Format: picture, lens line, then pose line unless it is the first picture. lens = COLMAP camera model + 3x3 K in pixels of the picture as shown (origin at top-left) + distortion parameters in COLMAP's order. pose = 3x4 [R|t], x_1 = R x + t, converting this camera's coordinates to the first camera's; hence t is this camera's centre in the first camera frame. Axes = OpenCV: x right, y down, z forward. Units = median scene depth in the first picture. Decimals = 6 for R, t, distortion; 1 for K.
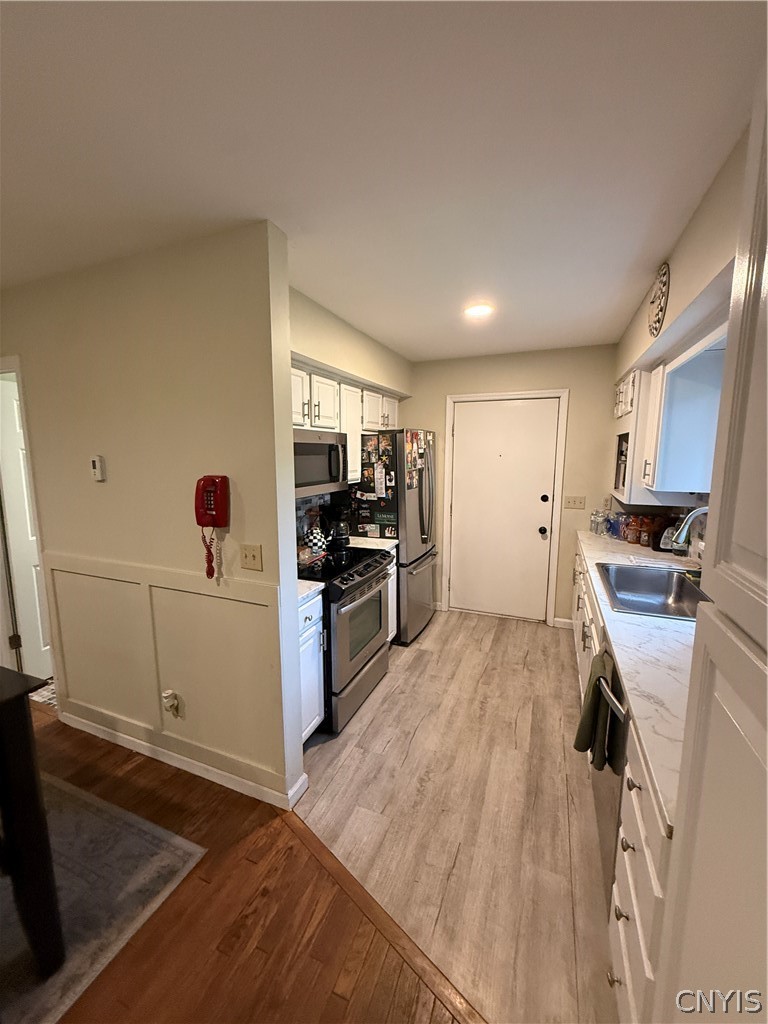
lens RADIAL K [[410.5, 0, 382.7], [0, 410.5, 512.0], [0, 0, 1]] dist [-0.000654, 0.000183]
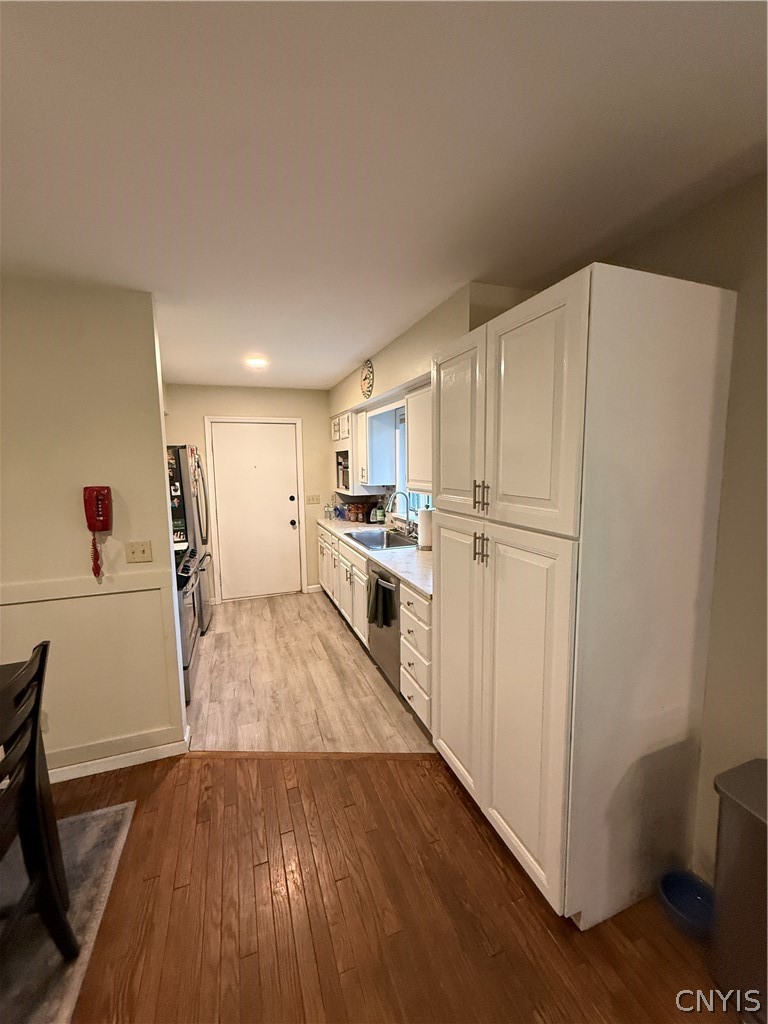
lens RADIAL K [[410.5, 0, 385.5], [0, 410.5, 511.9], [0, 0, 1]] dist [-0.000654, 0.000183]
pose [[0.736023, -0.090327, 0.670903, -0.380982], [0.110464, 0.993800, 0.012614, 0.037249], [-0.667883, 0.064826, 0.741438, -0.255554]]
